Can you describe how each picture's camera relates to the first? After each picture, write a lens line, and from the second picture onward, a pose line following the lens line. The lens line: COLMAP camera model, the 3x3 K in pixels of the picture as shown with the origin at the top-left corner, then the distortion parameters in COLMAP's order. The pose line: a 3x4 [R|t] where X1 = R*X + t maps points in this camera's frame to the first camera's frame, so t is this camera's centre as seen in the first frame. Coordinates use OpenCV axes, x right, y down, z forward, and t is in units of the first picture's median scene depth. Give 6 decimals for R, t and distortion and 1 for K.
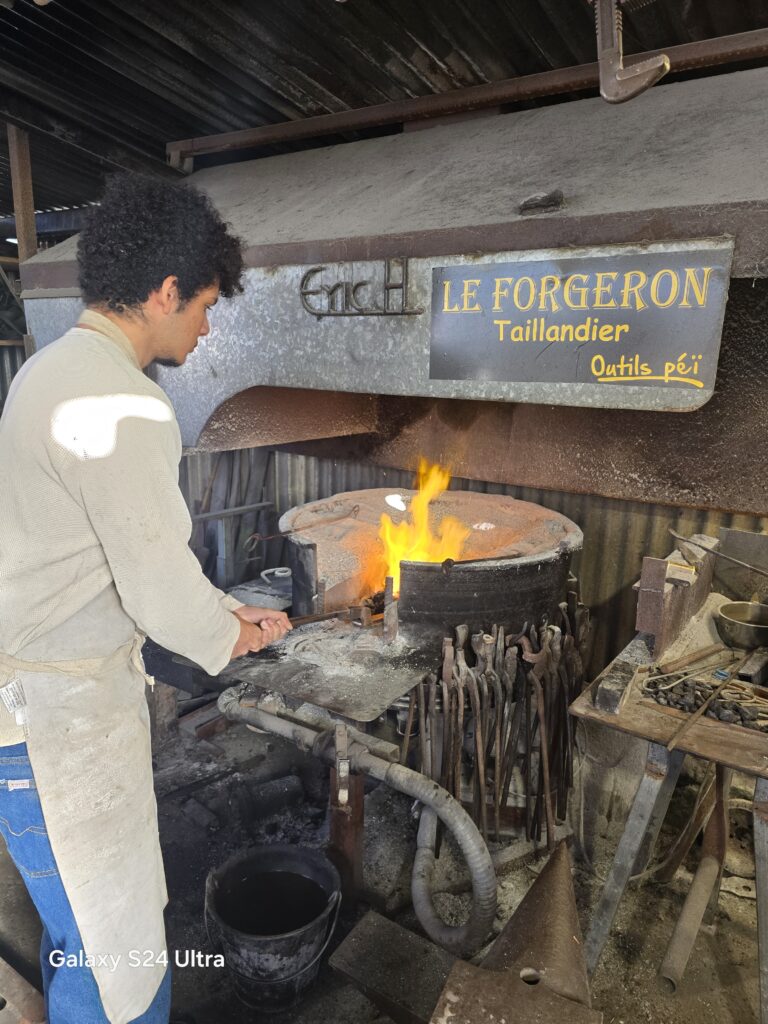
lens RADIAL K [[681.1, 0, 384.0], [0, 681.1, 512.0], [0, 0, 1]] dist [0.053501, -0.049207]
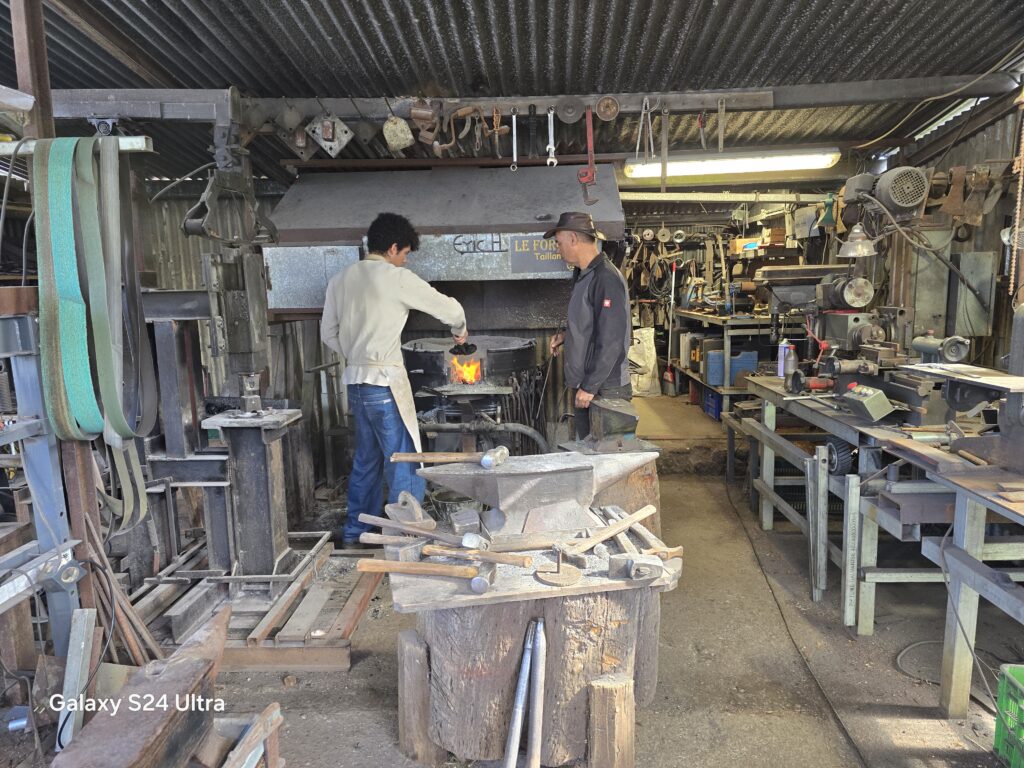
lens RADIAL K [[683.9, 0, 512.0], [0, 683.9, 384.0], [0, 0, 1]] dist [0.050961, -0.047628]
pose [[0.858445, -0.117351, 0.499300, -1.459426], [0.157516, 0.986750, -0.038901, 0.388712], [-0.488120, 0.112042, 0.865555, -1.486754]]
